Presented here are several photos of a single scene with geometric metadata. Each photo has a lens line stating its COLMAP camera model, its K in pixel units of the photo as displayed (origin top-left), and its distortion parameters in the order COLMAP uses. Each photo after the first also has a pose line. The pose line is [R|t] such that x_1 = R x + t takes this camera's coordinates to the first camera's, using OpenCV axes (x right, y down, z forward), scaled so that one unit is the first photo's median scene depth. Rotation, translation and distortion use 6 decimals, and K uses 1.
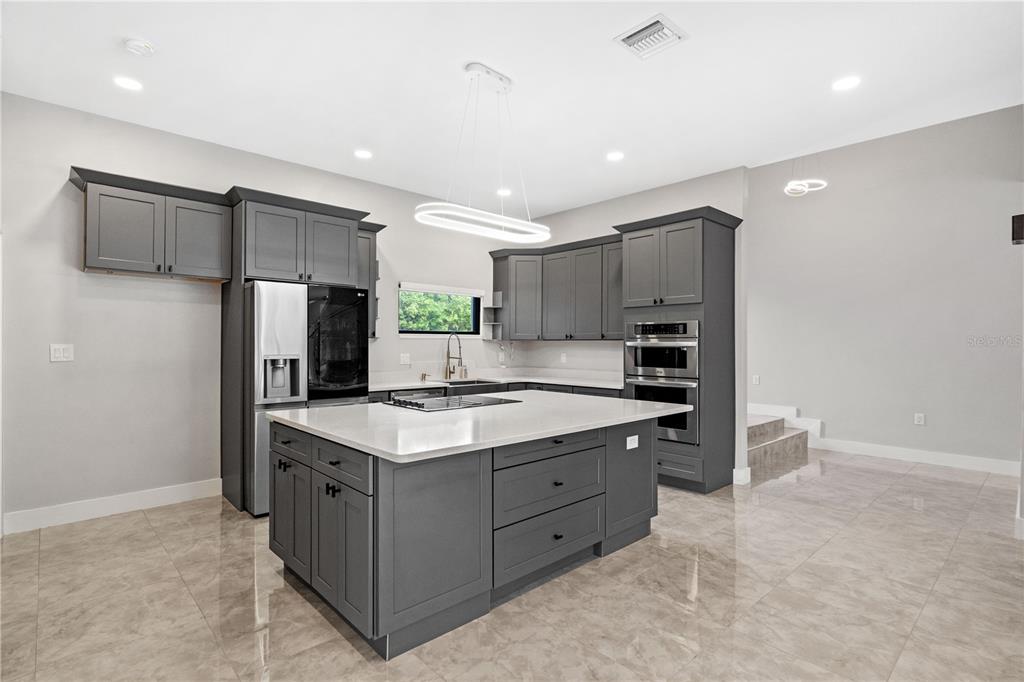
lens RADIAL K [[495.2, 0, 508.4], [0, 495.2, 343.6], [0, 0, 1]] dist [0.002407, 0.000018]
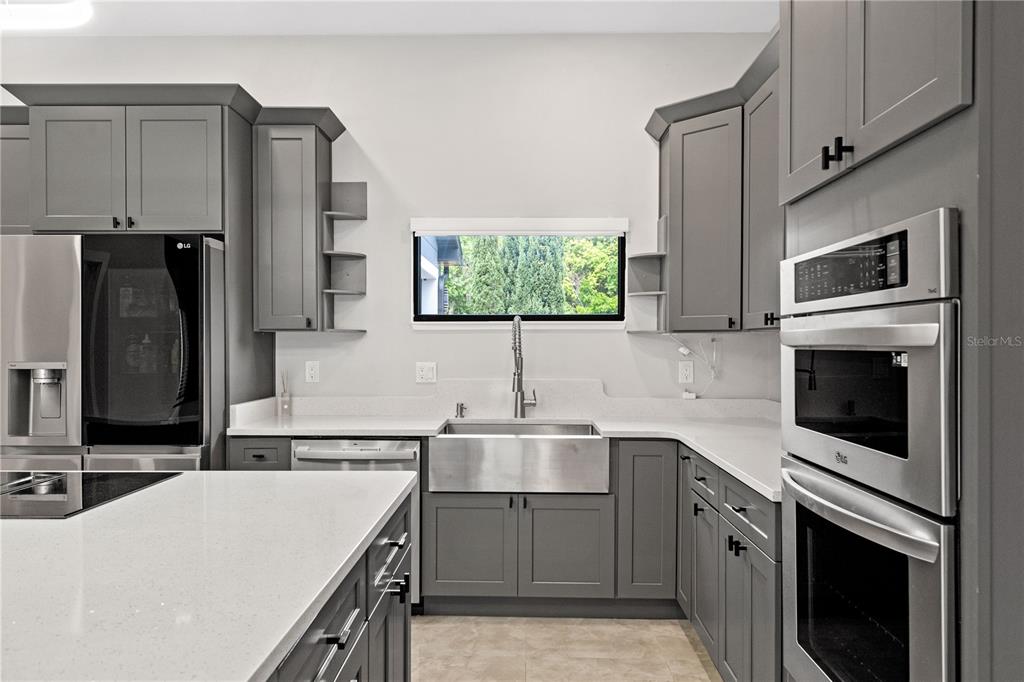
lens RADIAL K [[721.3, 0, 509.6], [0, 721.3, 347.9], [0, 0, 1]] dist [-0.000179, 0.000942]
pose [[0.726232, 0.000315, -0.687450, 0.458243], [0.004956, 0.999972, 0.005693, 0.003697], [0.687432, -0.007542, 0.726210, 0.701875]]
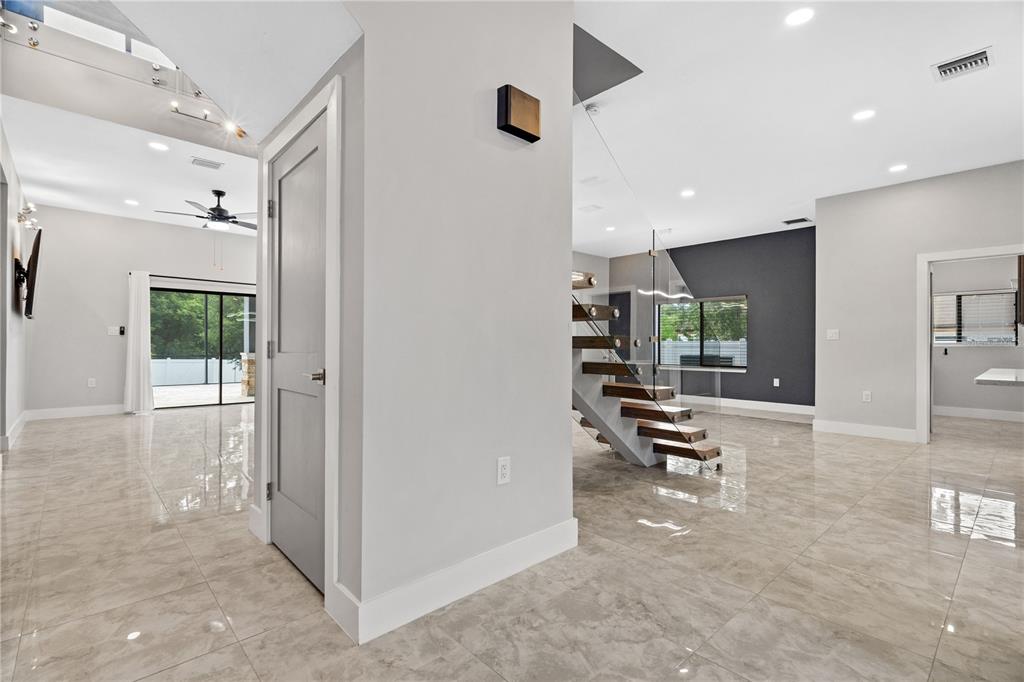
lens RADIAL K [[471.9, 0, 513.0], [0, 471.9, 343.9], [0, 0, 1]] dist [-0.013016, 0.000002]
pose [[-0.999978, -0.006037, -0.002666, 1.133129], [-0.006021, 0.999964, -0.005897, 0.079781], [0.002702, -0.005881, -0.999979, 1.755560]]
